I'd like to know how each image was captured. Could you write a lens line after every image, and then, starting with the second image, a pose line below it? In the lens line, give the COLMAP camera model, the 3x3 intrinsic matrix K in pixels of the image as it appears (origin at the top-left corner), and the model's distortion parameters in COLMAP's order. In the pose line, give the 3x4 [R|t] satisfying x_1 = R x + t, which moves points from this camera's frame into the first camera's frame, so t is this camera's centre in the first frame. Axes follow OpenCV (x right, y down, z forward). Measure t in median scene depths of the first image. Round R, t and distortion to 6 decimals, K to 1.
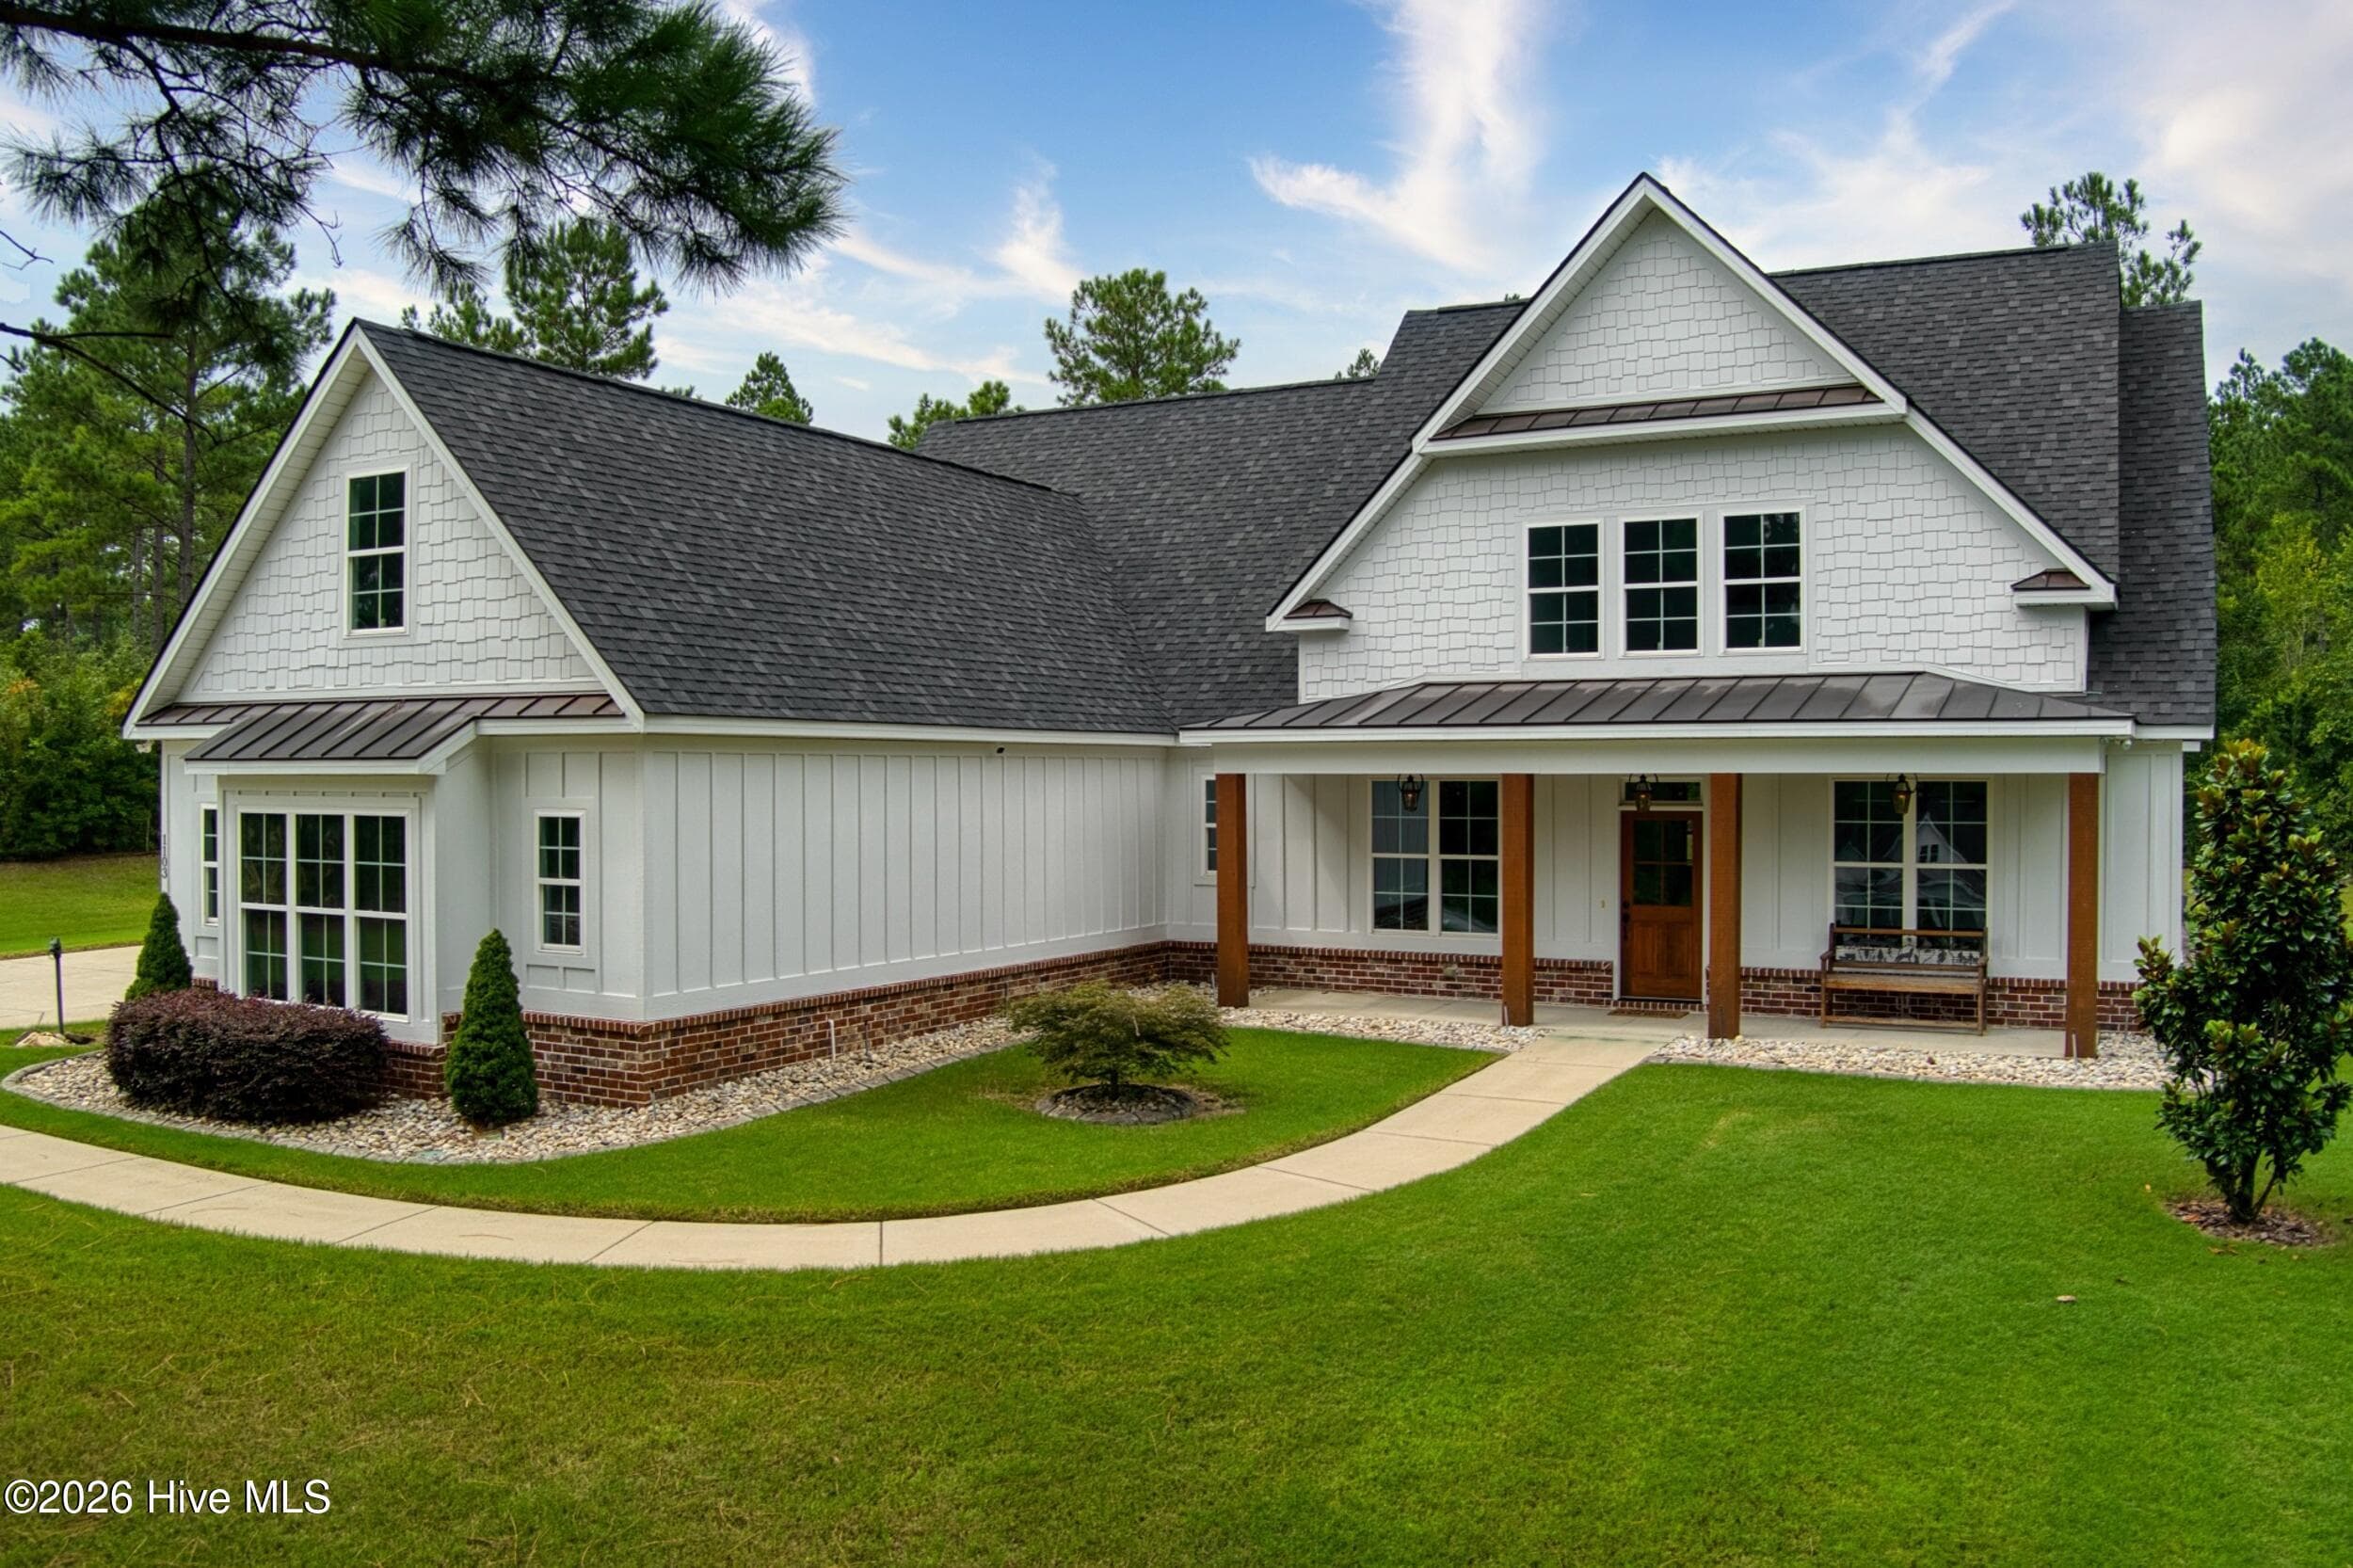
lens RADIAL K [[1910.6, 0, 1160.6], [0, 1910.6, 776.4], [0, 0, 1]] dist [-0.105504, -0.015960]
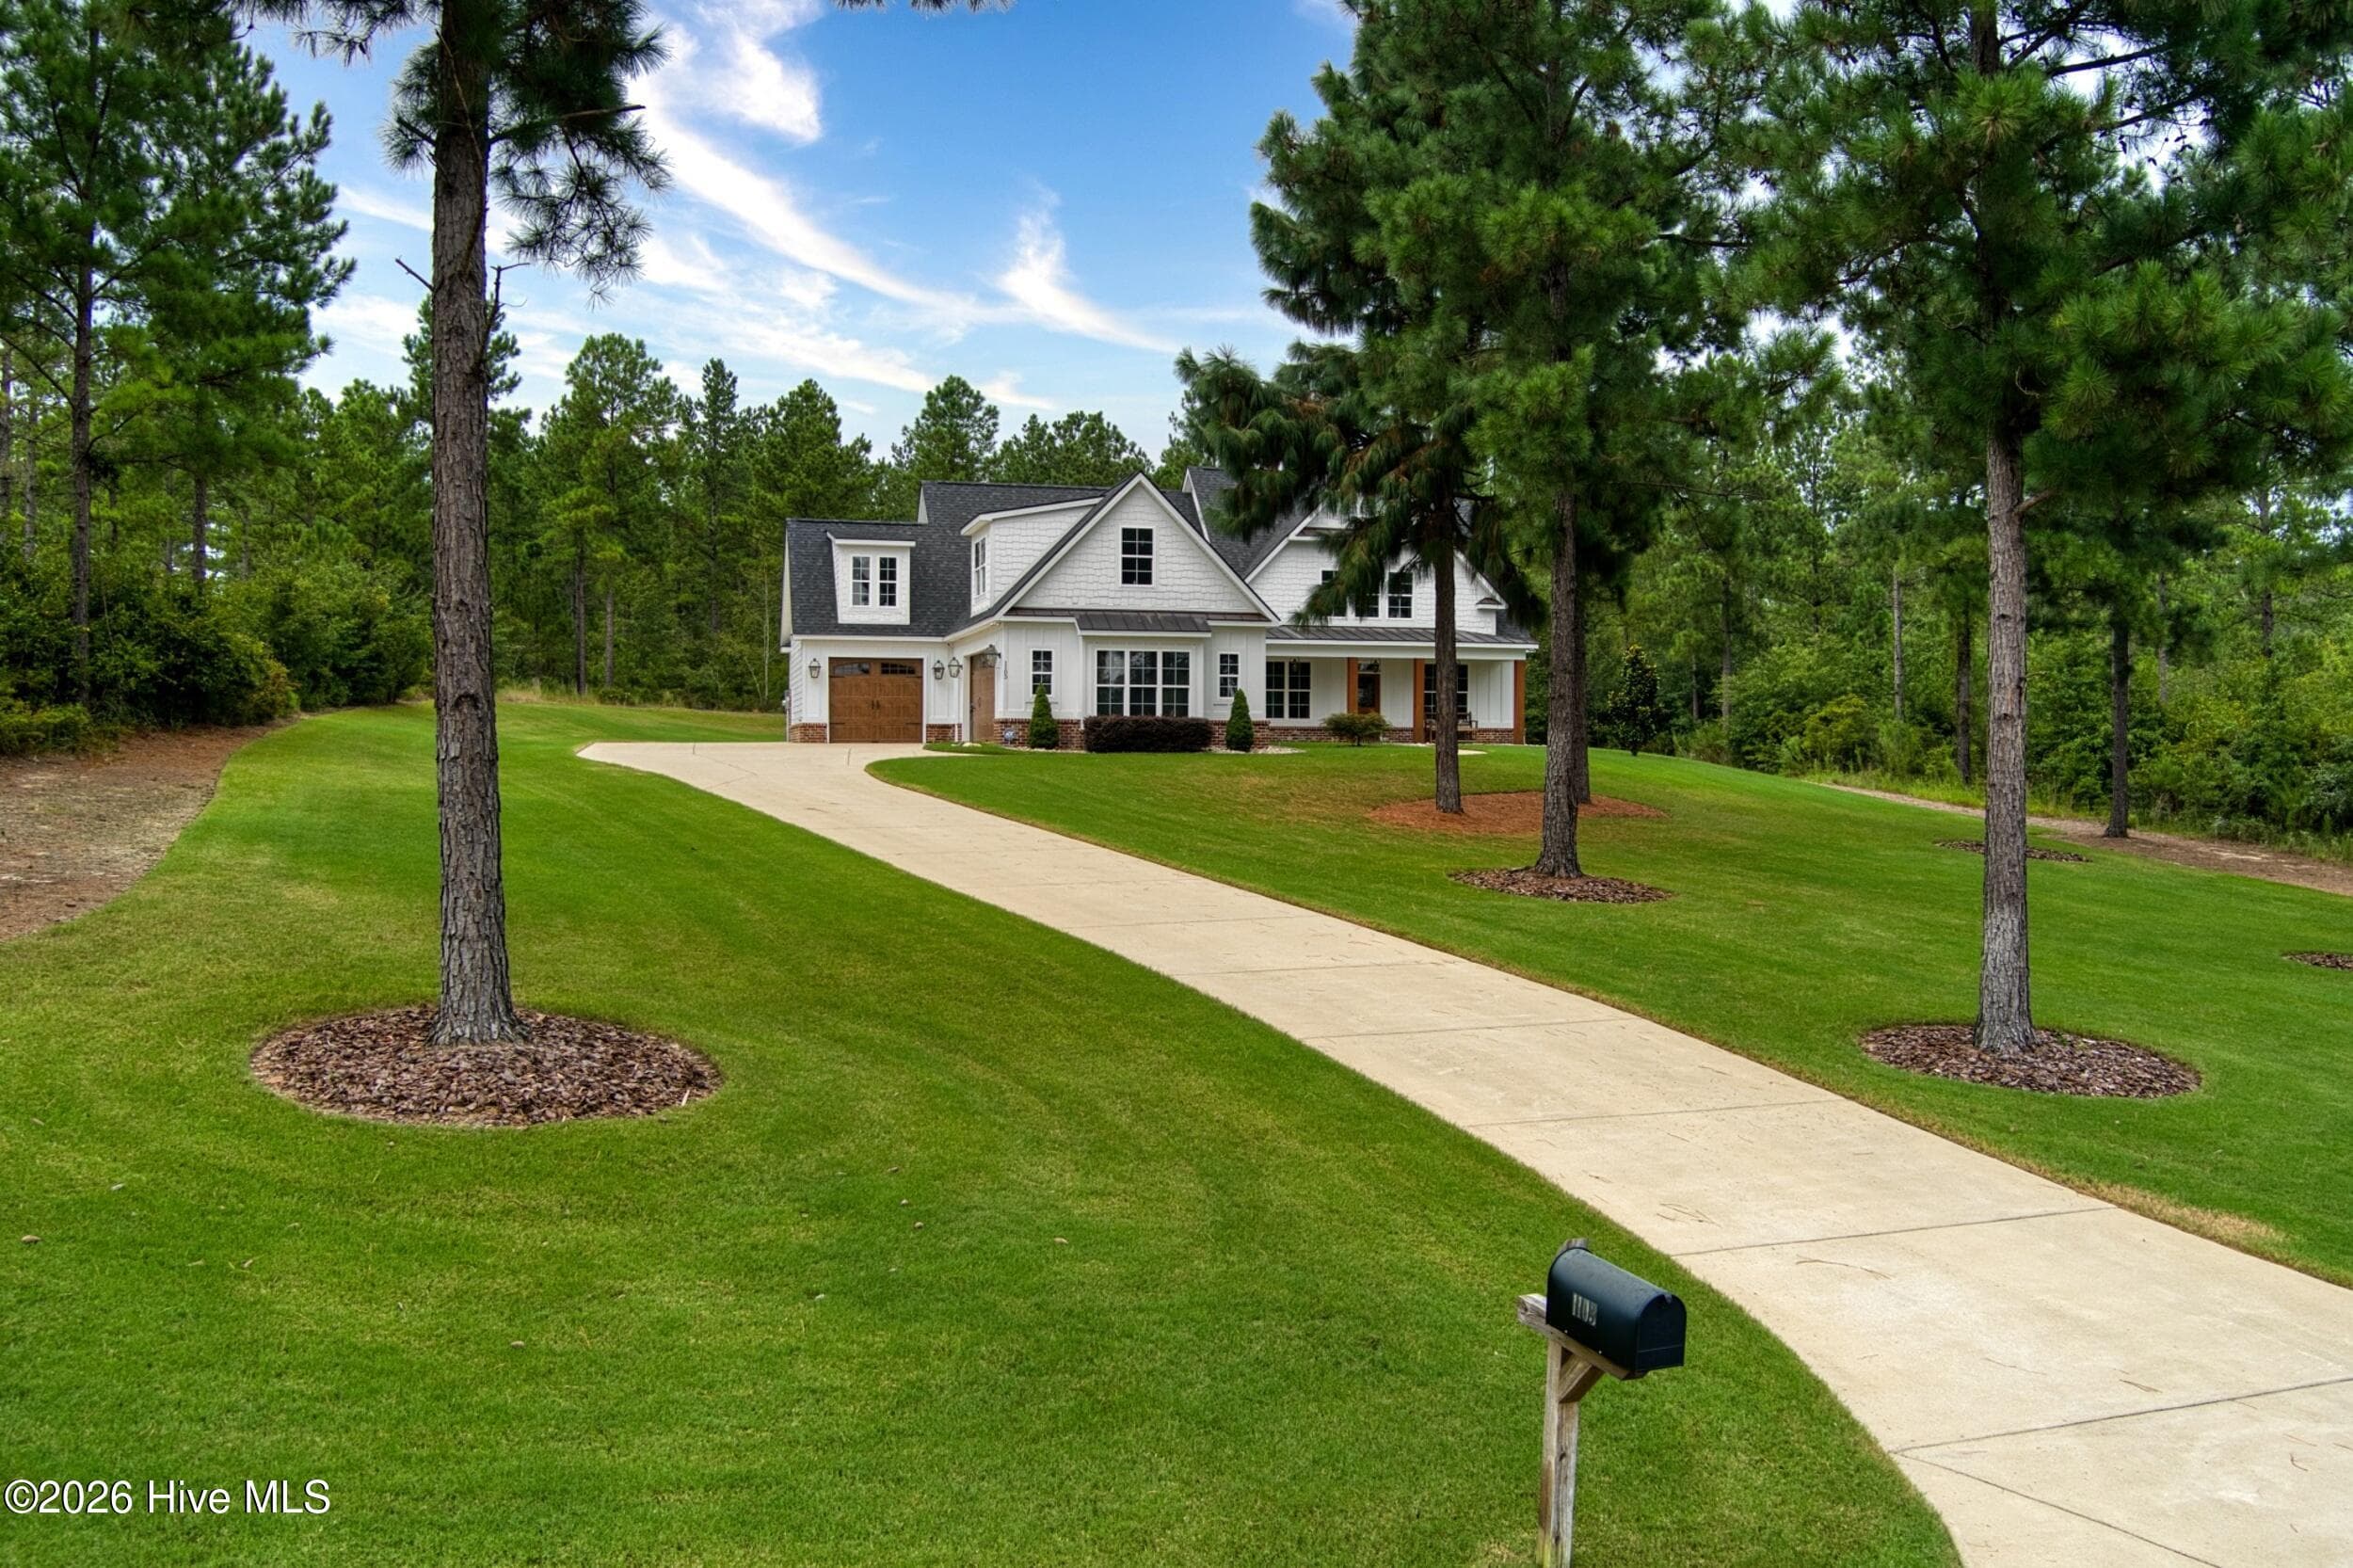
lens RADIAL K [[1910.6, 0, 1160.6], [0, 1910.6, 776.4], [0, 0, 1]] dist [-0.105504, -0.015960]
pose [[0.730897, -0.006449, 0.682458, -1.963733], [-0.000642, 0.999948, 0.010136, 0.147250], [-0.682488, -0.007846, 0.730855, -0.905116]]
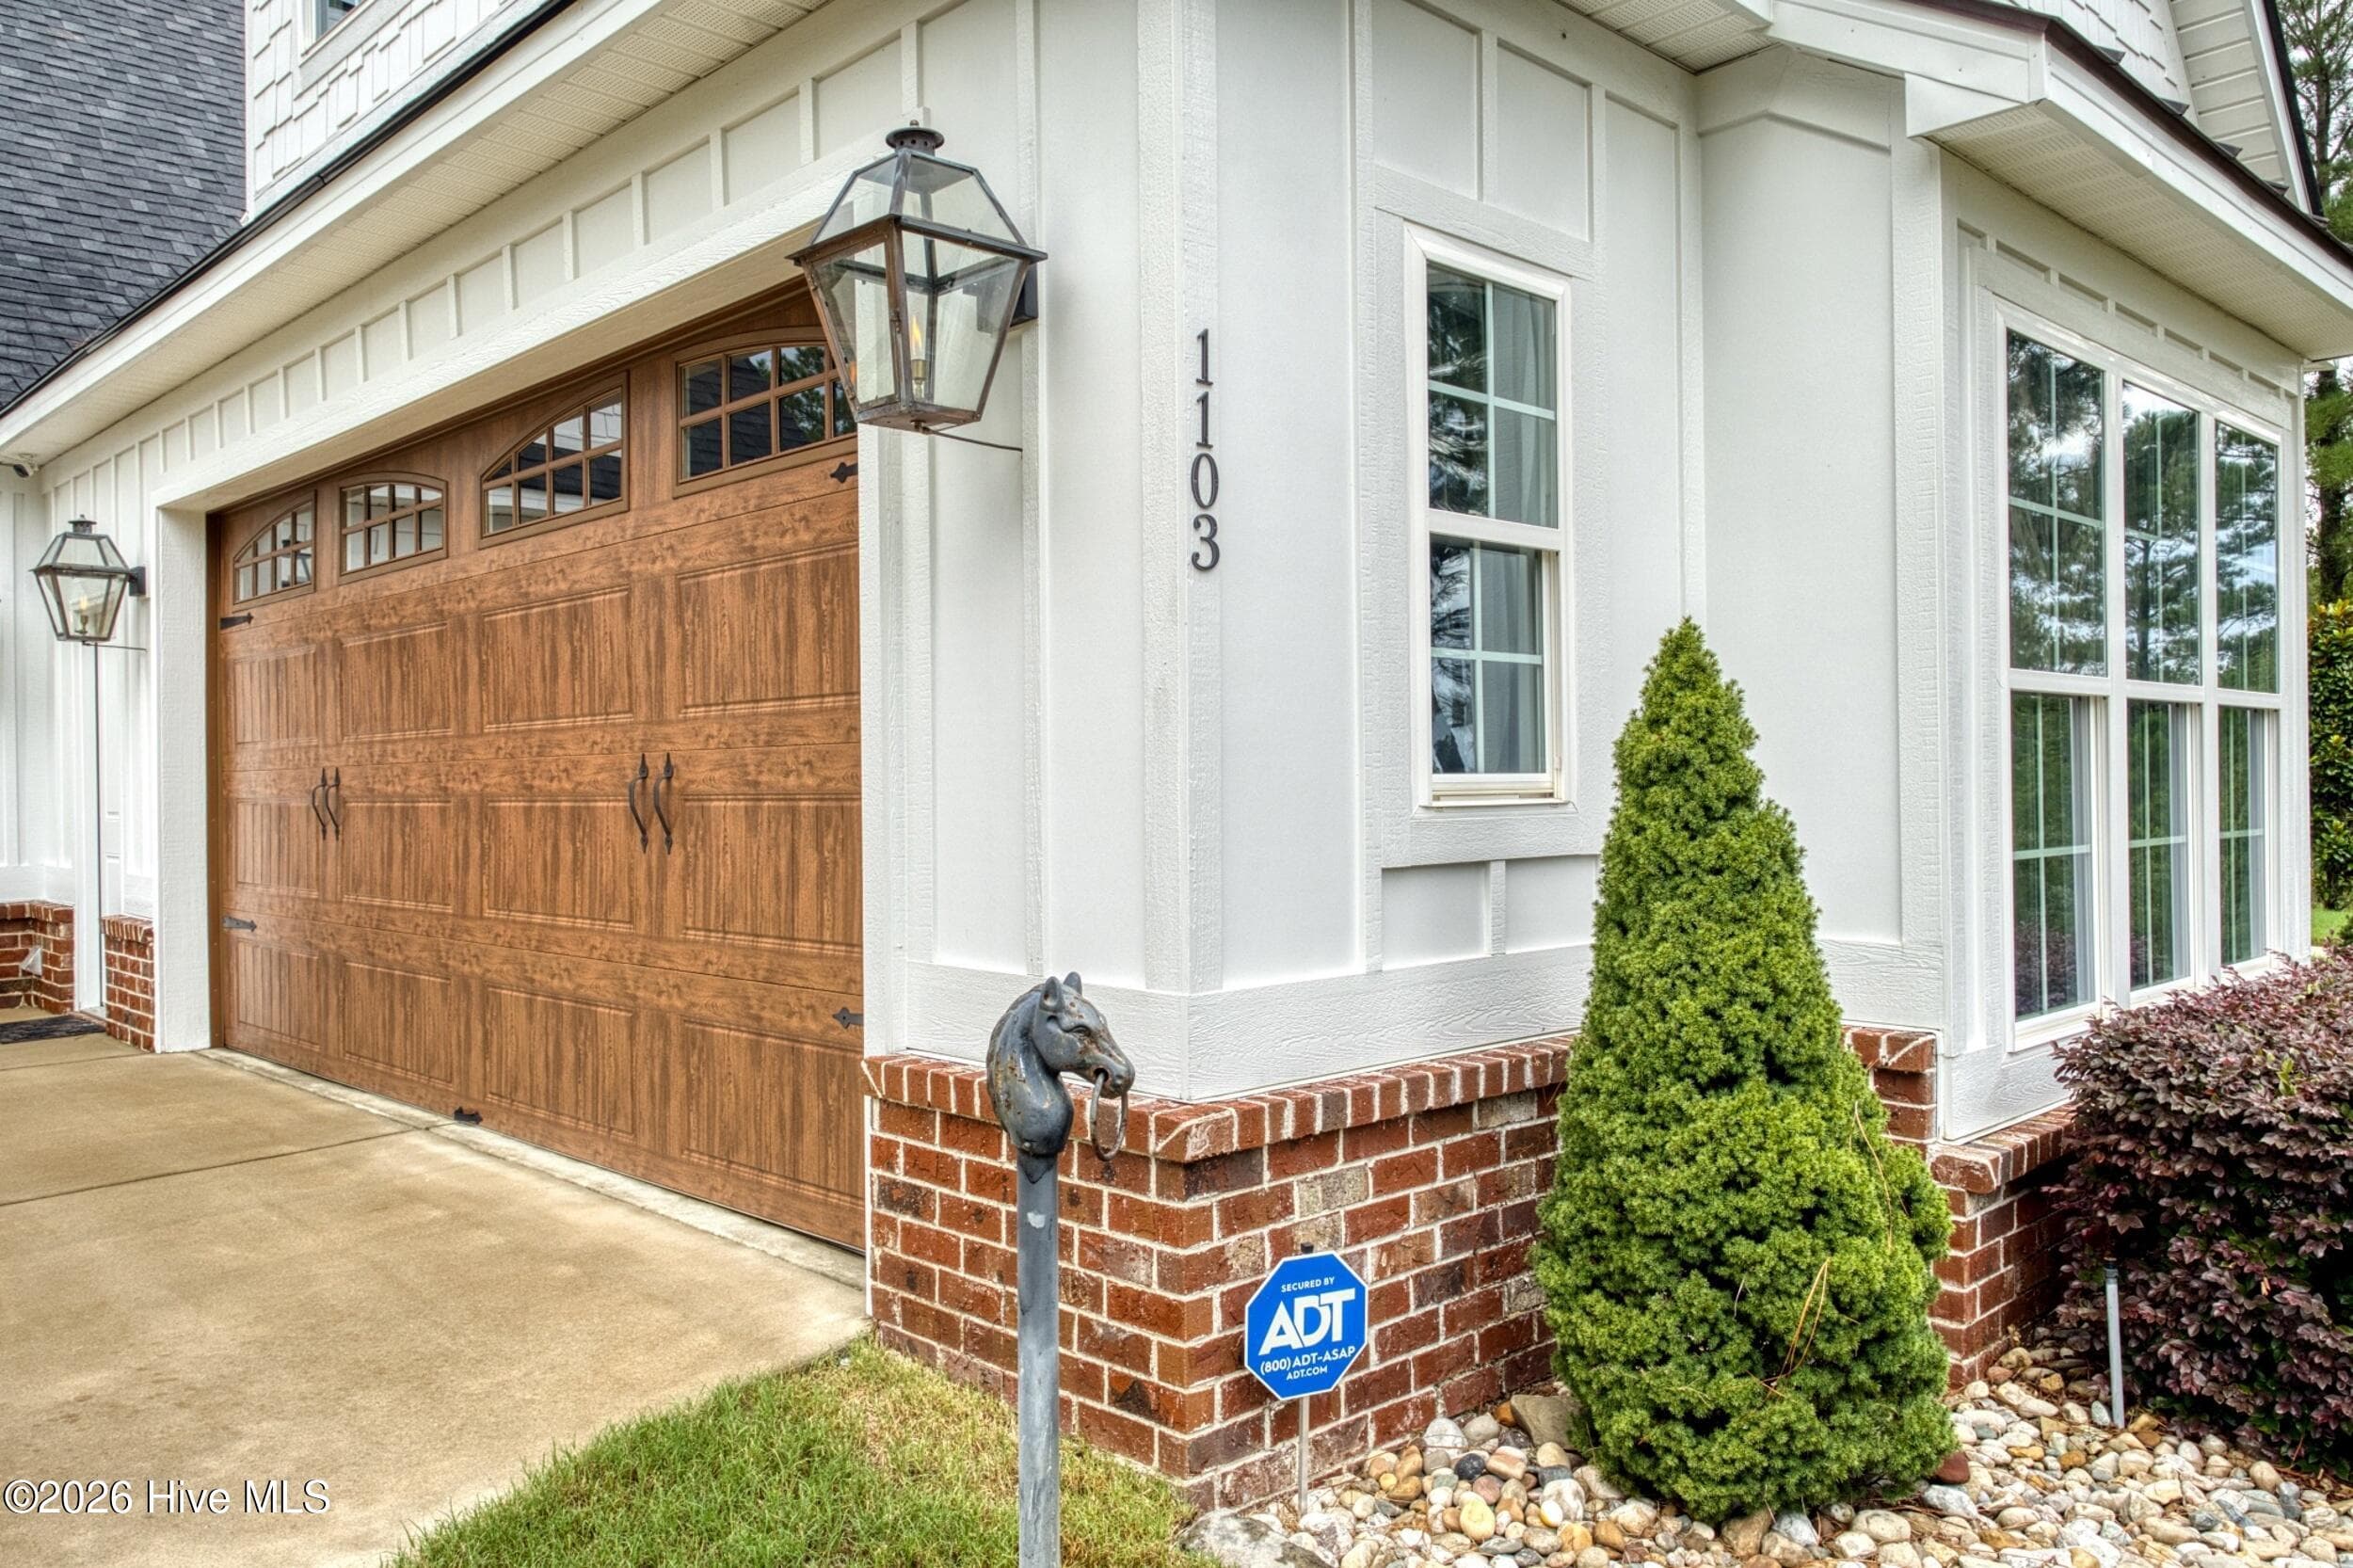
lens RADIAL K [[1756.2, 0, 1176.5], [0, 1756.2, 784.0], [0, 0, 1]] dist [-0.002591, 0.000720]
pose [[0.295513, -0.006021, 0.955320, -0.658846], [0.014187, 0.999898, 0.001914, 0.070819], [-0.955233, 0.012987, 0.295568, 0.891447]]
